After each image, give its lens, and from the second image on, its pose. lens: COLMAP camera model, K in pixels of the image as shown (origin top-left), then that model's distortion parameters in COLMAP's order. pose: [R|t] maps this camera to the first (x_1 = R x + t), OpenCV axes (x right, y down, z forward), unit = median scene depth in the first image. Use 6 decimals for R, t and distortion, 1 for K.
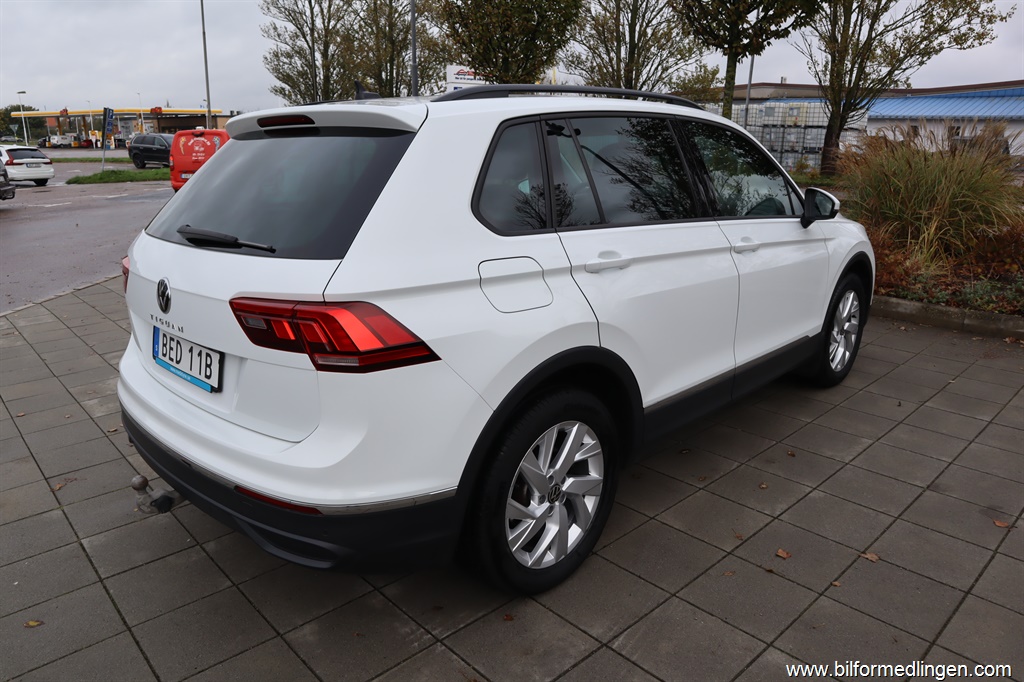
lens RADIAL K [[709.3, 0, 512.0], [0, 709.3, 341.0], [0, 0, 1]] dist [-0.123494, 0.075321]
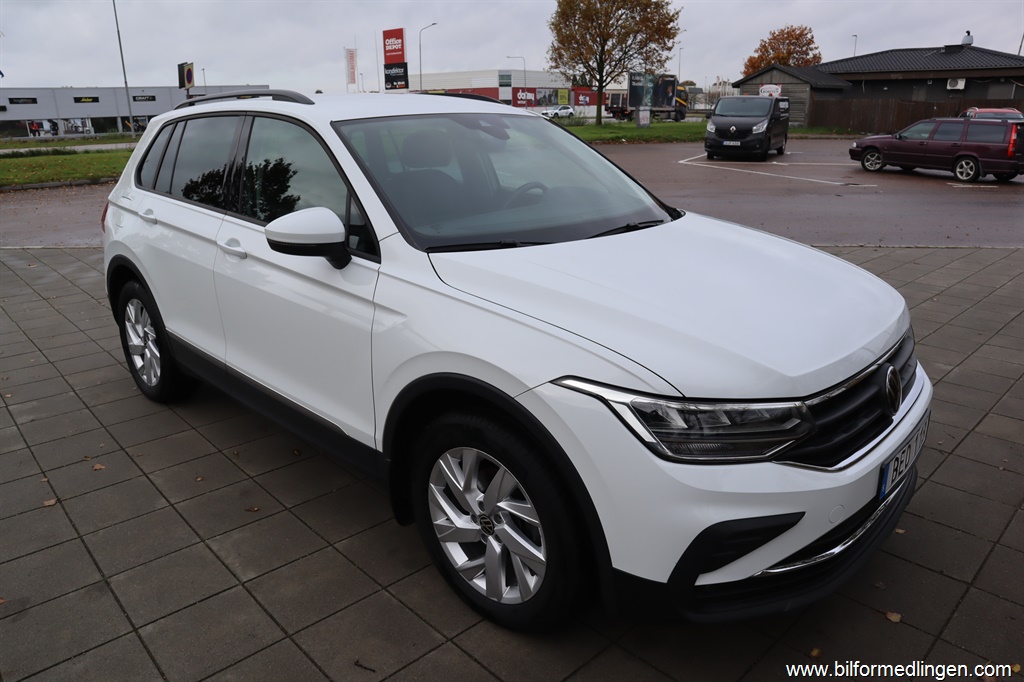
lens RADIAL K [[709.3, 0, 512.0], [0, 709.3, 341.0], [0, 0, 1]] dist [-0.123494, 0.075321]
pose [[0.011614, 0.313040, -0.949669, 1.254091], [-0.270535, 0.915296, 0.298401, -0.398632], [0.962640, 0.253453, 0.095318, 1.282278]]
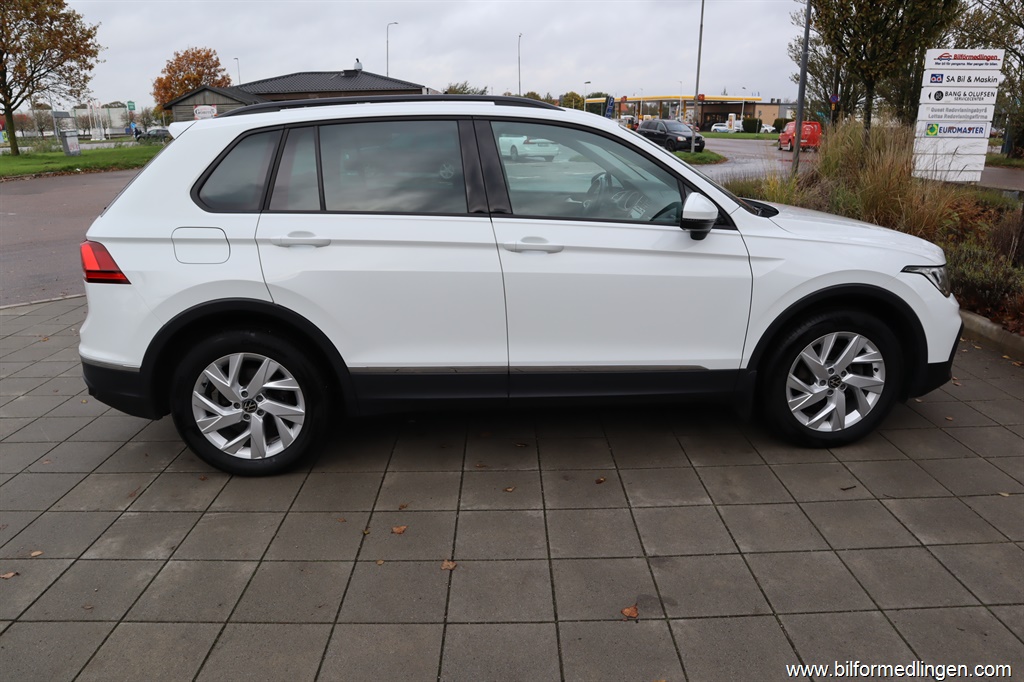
lens RADIAL K [[709.3, 0, 512.0], [0, 709.3, 341.0], [0, 0, 1]] dist [-0.123494, 0.075321]
pose [[0.742448, 0.191574, -0.641927, 0.959252], [-0.180776, 0.979984, 0.083378, -0.081709], [0.645051, 0.054141, 0.762219, 0.225095]]
